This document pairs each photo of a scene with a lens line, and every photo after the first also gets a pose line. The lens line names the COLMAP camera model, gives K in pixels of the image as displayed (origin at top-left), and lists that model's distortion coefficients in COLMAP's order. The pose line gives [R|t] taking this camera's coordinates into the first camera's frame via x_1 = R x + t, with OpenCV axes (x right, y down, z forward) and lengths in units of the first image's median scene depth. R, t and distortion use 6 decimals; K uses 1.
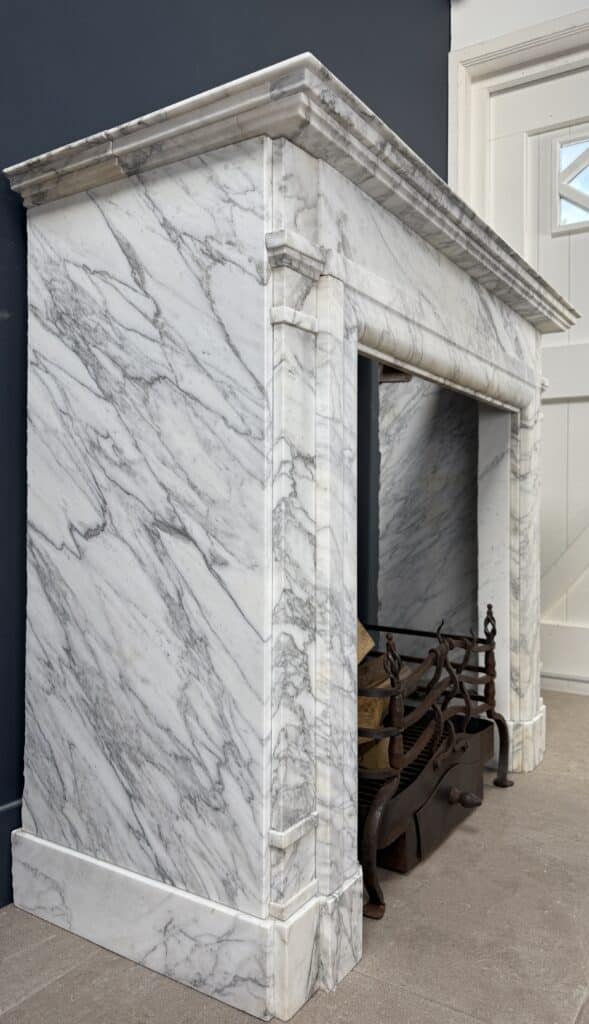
lens RADIAL K [[749.2, 0, 292.0], [0, 749.2, 494.7], [0, 0, 1]] dist [0.126952, -0.244313]
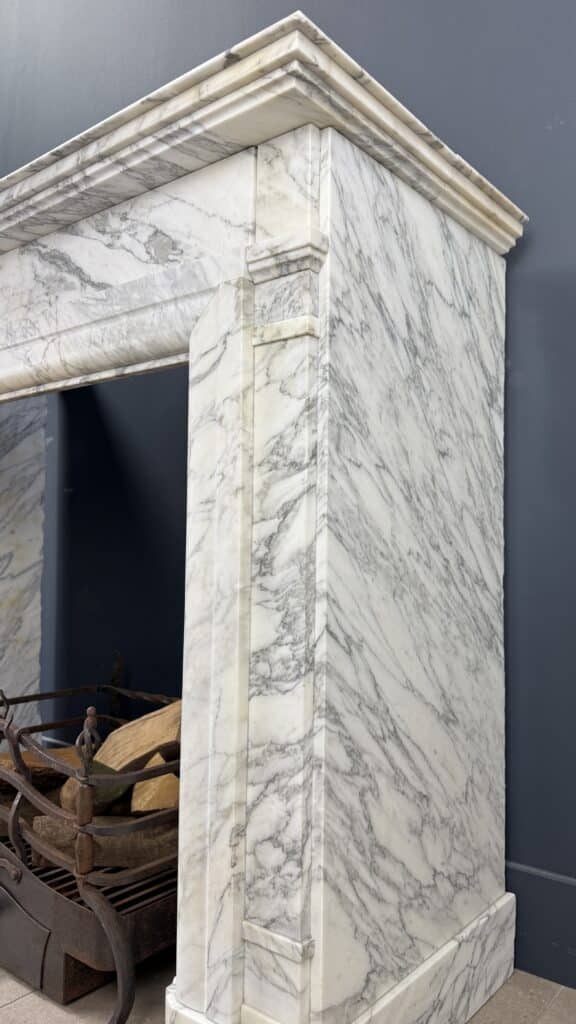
lens RADIAL K [[737.2, 0, 339.5], [0, 737.2, 514.7], [0, 0, 1]] dist [0.132644, -0.270211]
pose [[-0.074117, -0.064796, -0.995142, 1.030413], [0.009020, 0.997803, -0.065641, 0.037613], [0.997209, -0.013841, -0.073369, 1.496911]]
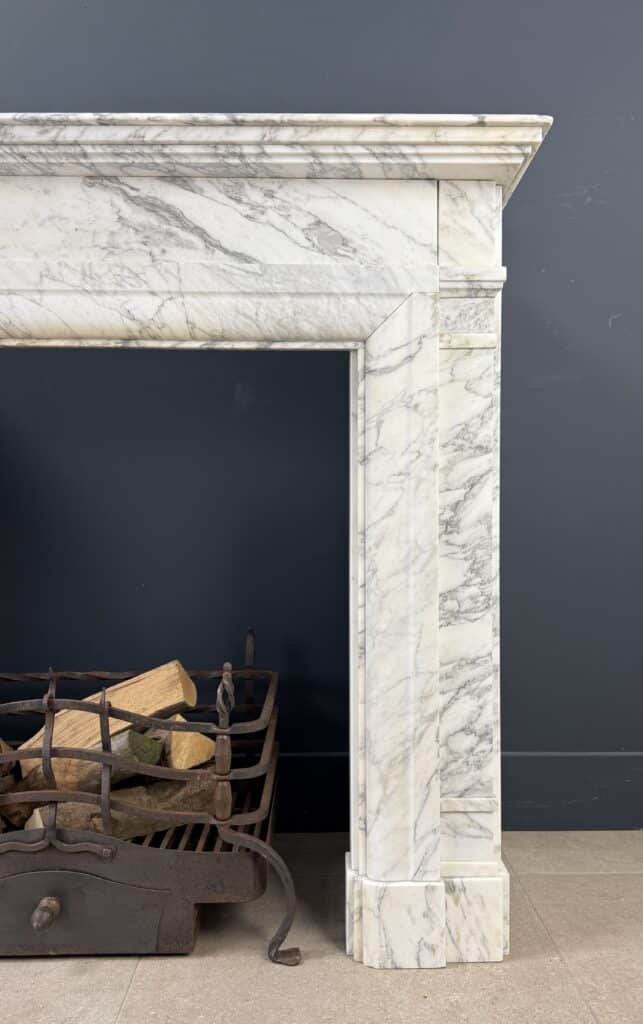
lens RADIAL K [[857.1, 0, 335.0], [0, 857.1, 529.9], [0, 0, 1]] dist [0.160072, -0.332972]
pose [[0.555946, 0.001394, -0.831217, 1.108772], [0.023041, 0.999588, 0.017087, 0.025330], [0.830899, -0.028652, 0.555685, 0.807620]]
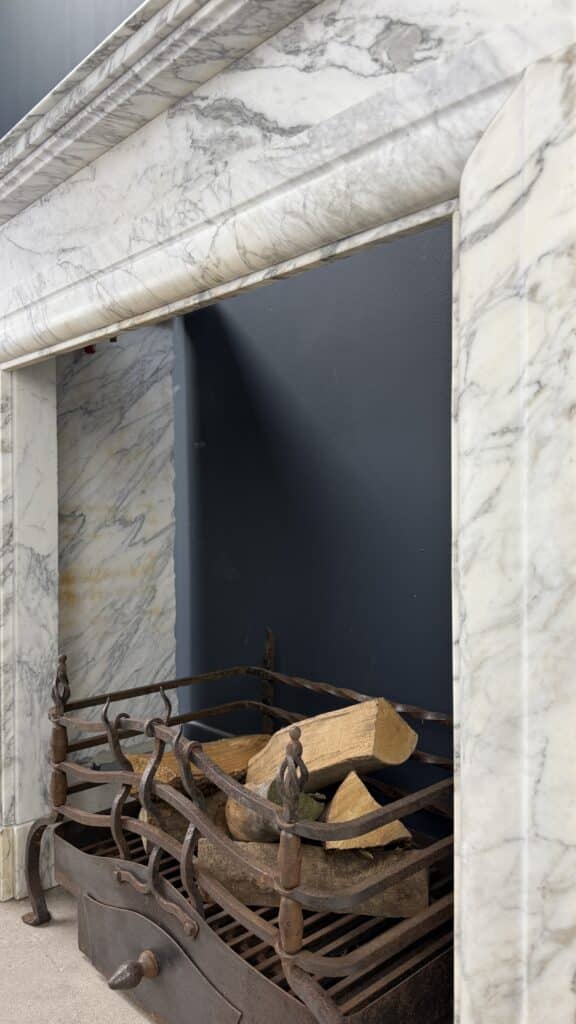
lens RADIAL K [[719.8, 0, 294.3], [0, 719.8, 514.0], [0, 0, 1]] dist [0.050596, -0.083108]
pose [[-0.233659, -0.008159, -0.972284, 0.810788], [0.018726, 0.999742, -0.012890, 0.030339], [0.972138, -0.021219, -0.233446, 1.323285]]
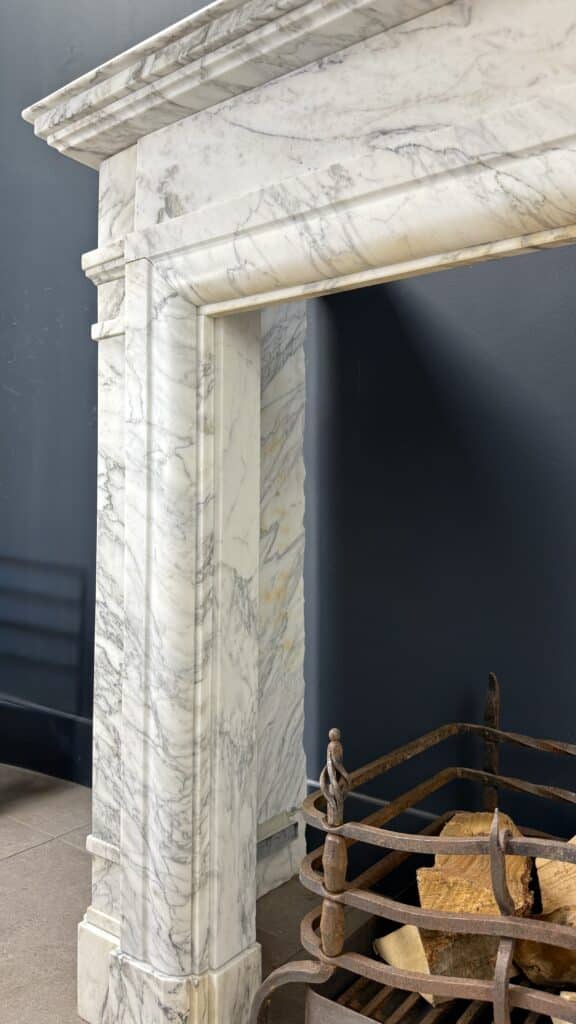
lens RADIAL K [[719.8, 0, 294.3], [0, 719.8, 514.0], [0, 0, 1]] dist [0.050596, -0.083108]
pose [[-0.063503, -0.020034, -0.997781, 0.647208], [0.002178, 0.999793, -0.020213, 0.019843], [0.997979, -0.003457, -0.063447, 0.905008]]
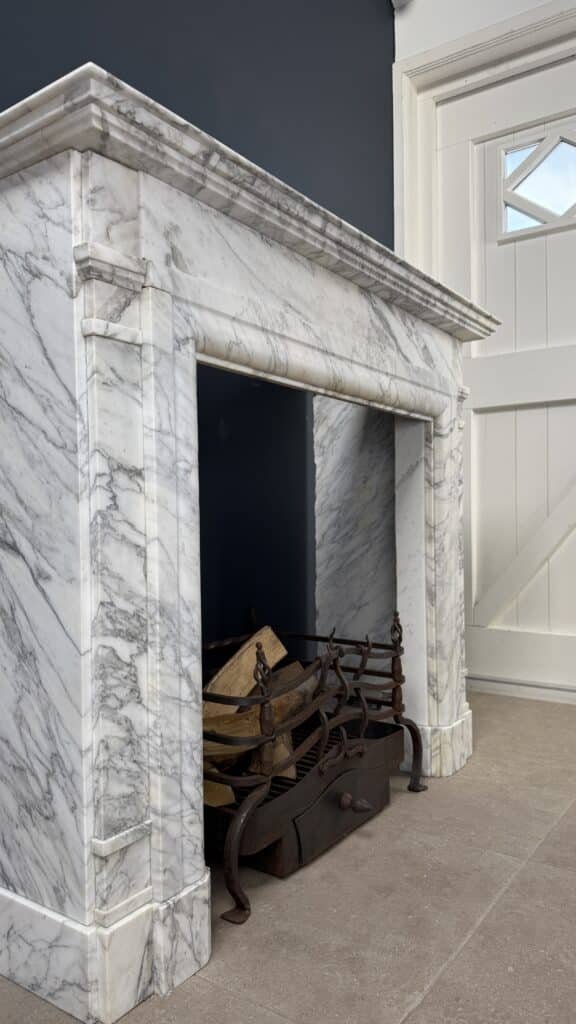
lens RADIAL K [[728.5, 0, 290.7], [0, 728.5, 517.7], [0, 0, 1]] dist [0.112601, -0.205611]
pose [[0.999167, -0.019777, -0.035700, 0.189580], [0.020300, 0.999691, 0.014333, 0.003043], [0.035405, -0.015046, 0.999260, 0.021948]]
